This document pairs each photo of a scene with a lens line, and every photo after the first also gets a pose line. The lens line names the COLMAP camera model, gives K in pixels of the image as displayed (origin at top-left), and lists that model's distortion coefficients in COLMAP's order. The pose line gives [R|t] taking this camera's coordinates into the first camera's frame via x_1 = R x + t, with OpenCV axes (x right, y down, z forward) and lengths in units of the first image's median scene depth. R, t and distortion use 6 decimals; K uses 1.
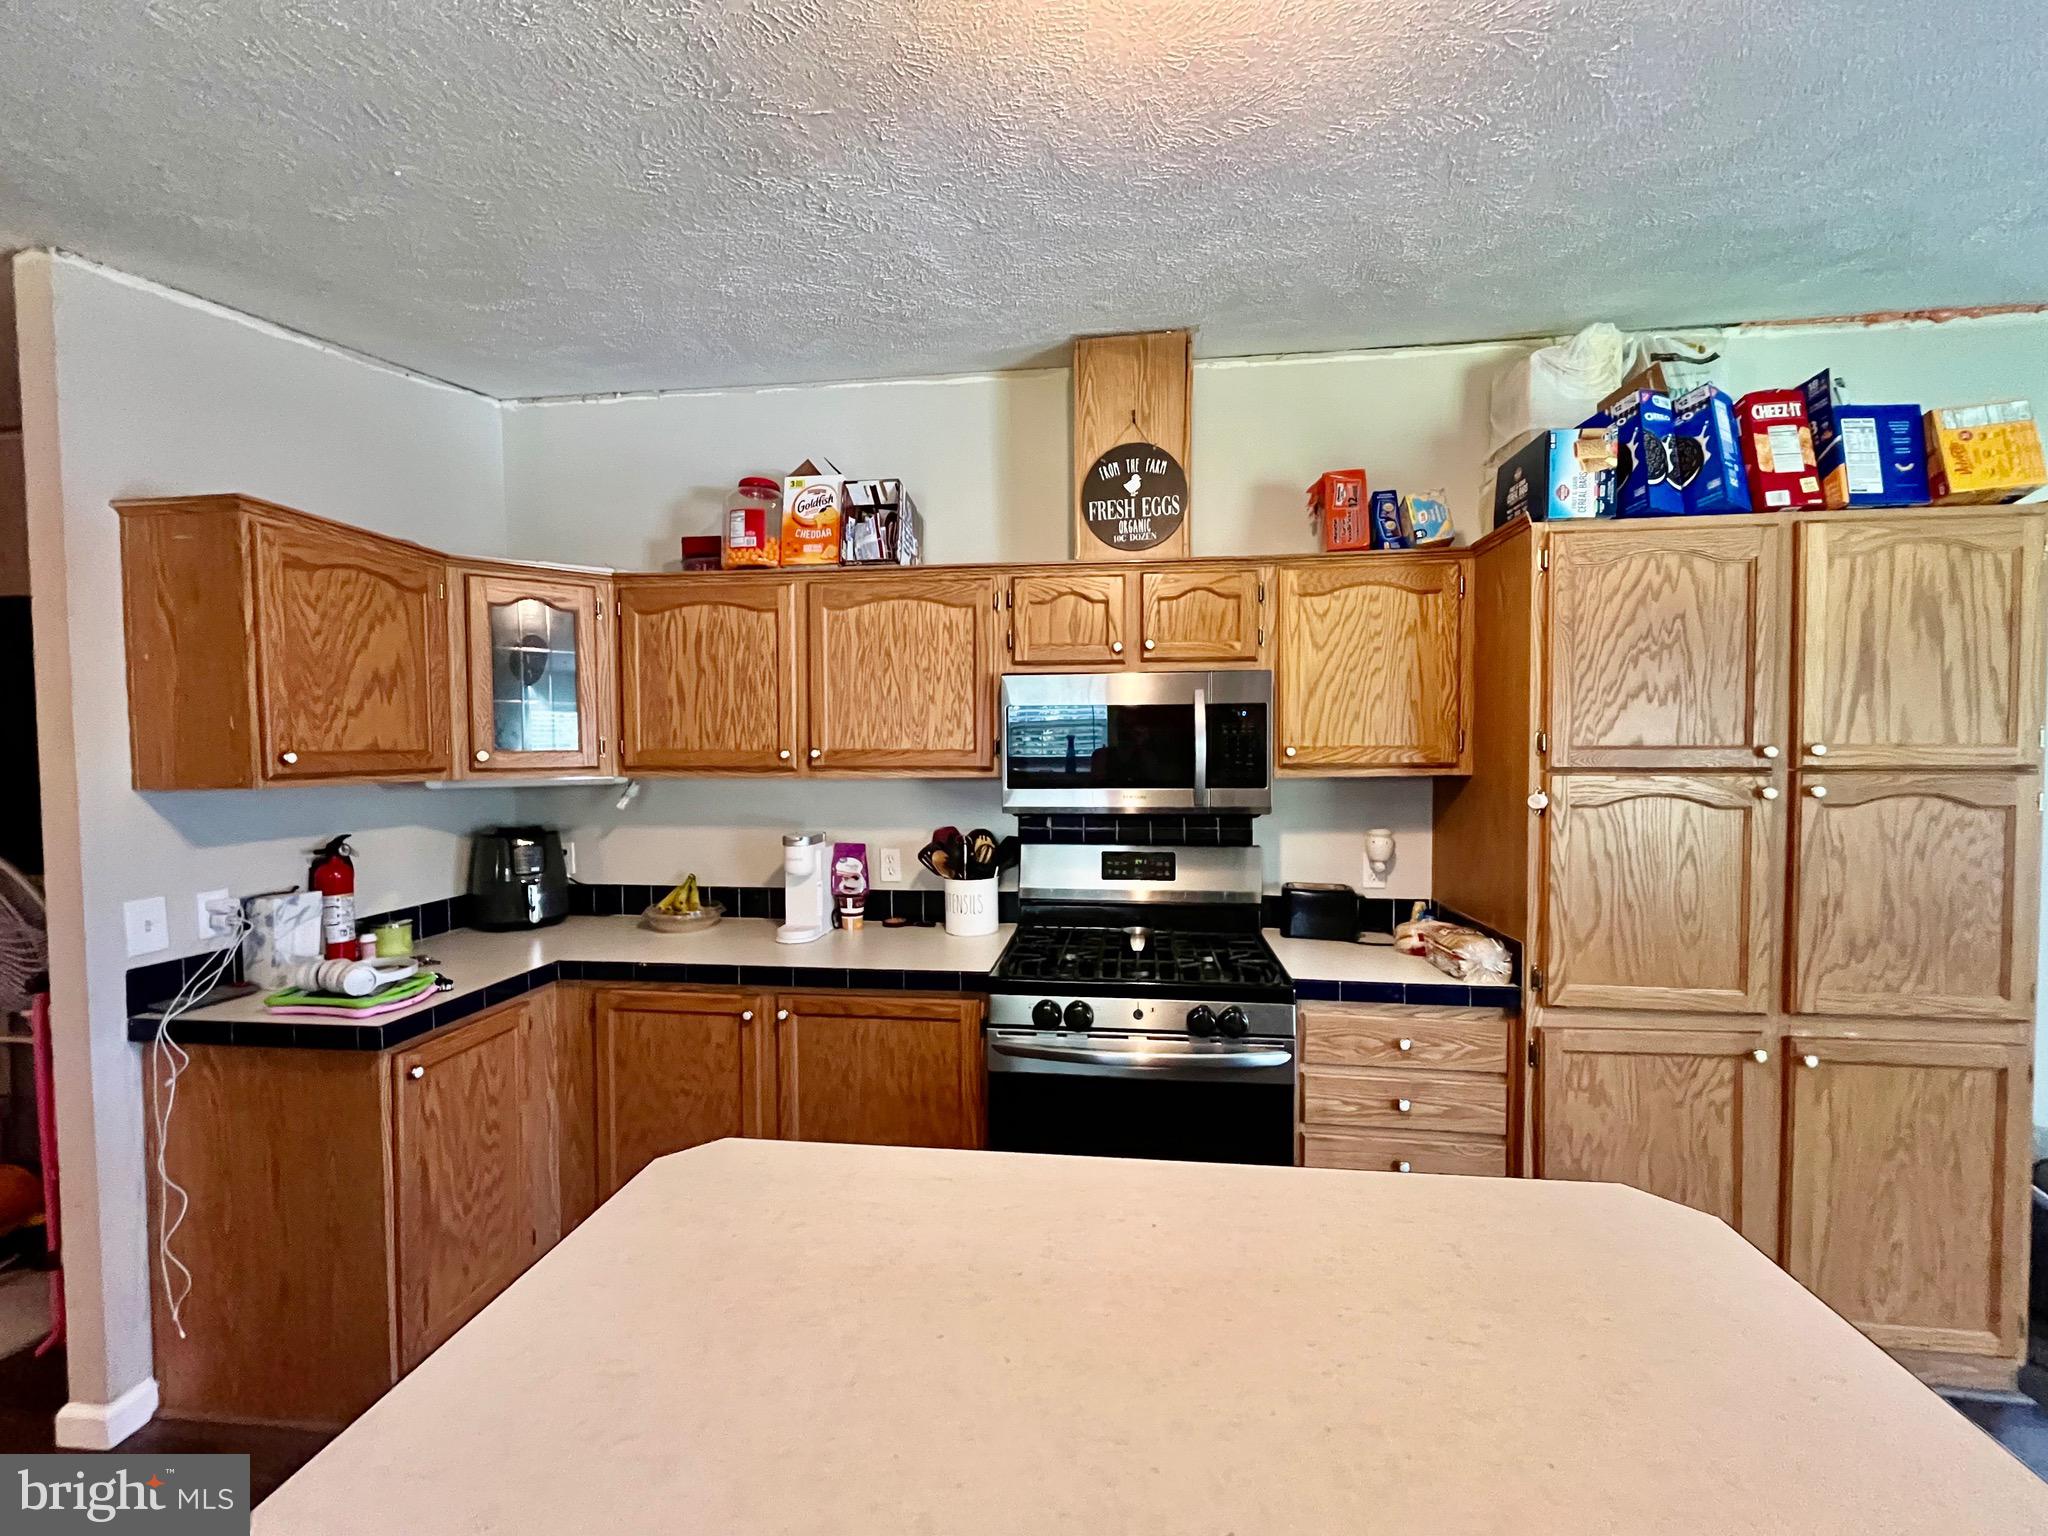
lens RADIAL K [[827.9, 0, 1026.4], [0, 827.9, 767.3], [0, 0, 1]] dist [-0.003767, 0.000371]
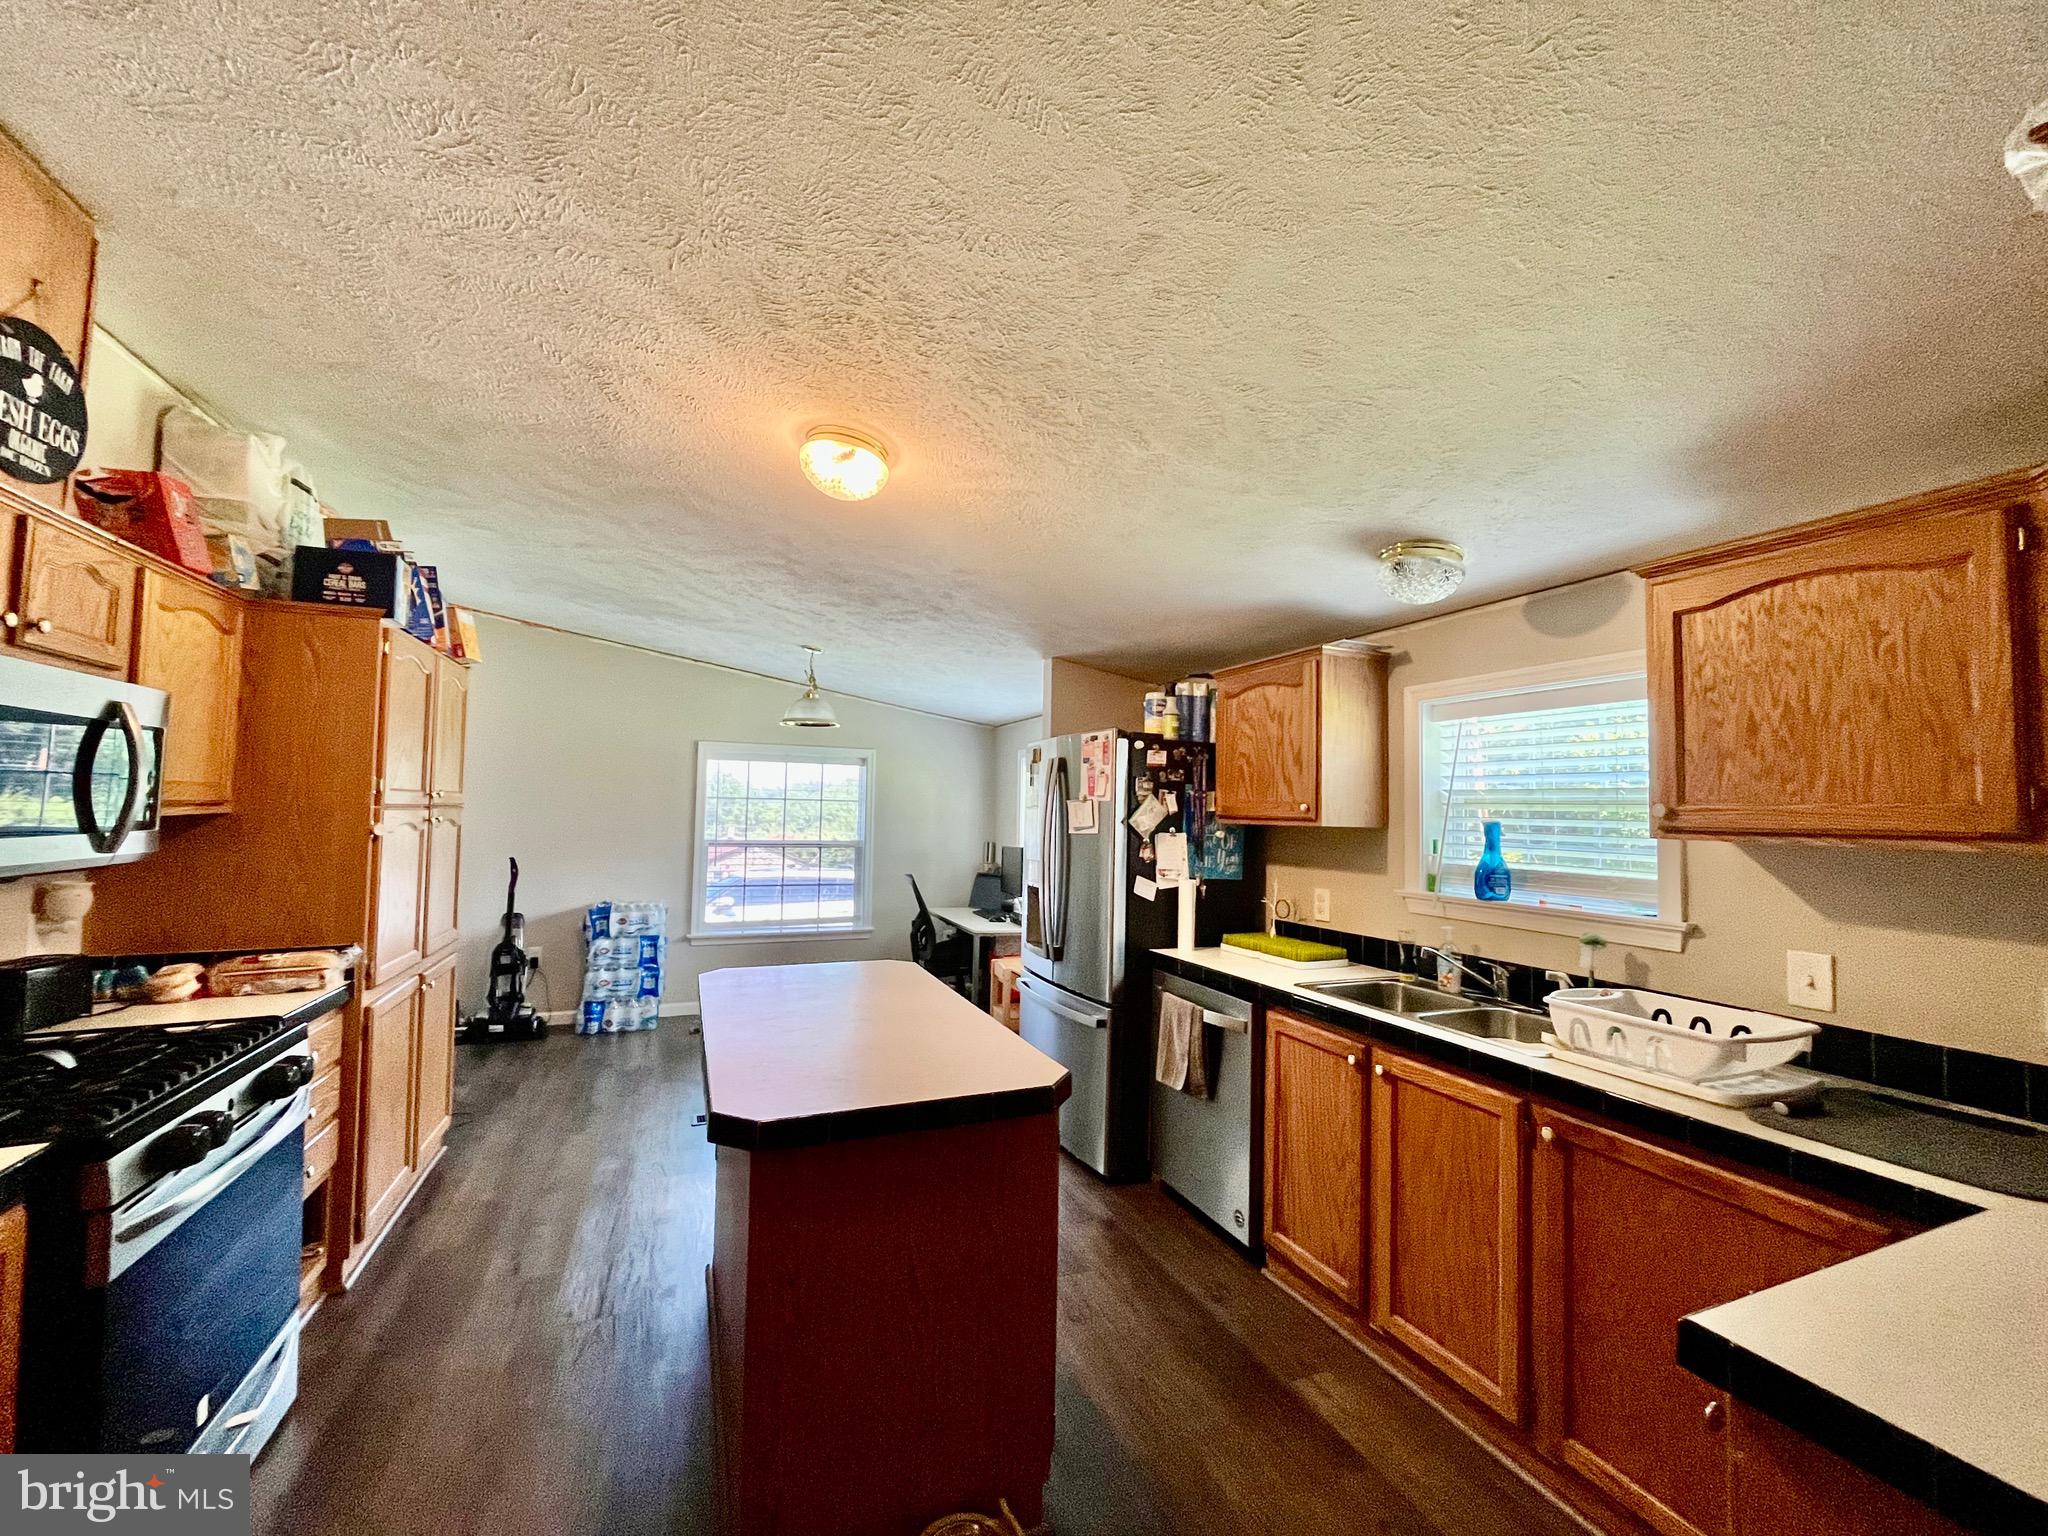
lens RADIAL K [[827.9, 0, 1024.3], [0, 827.9, 771.6], [0, 0, 1]] dist [-0.003767, 0.000371]
pose [[-0.491519, 0.042235, 0.869842, -0.847818], [0.017735, 0.999102, -0.038489, 0.014625], [-0.870686, -0.003492, -0.491827, 0.625124]]
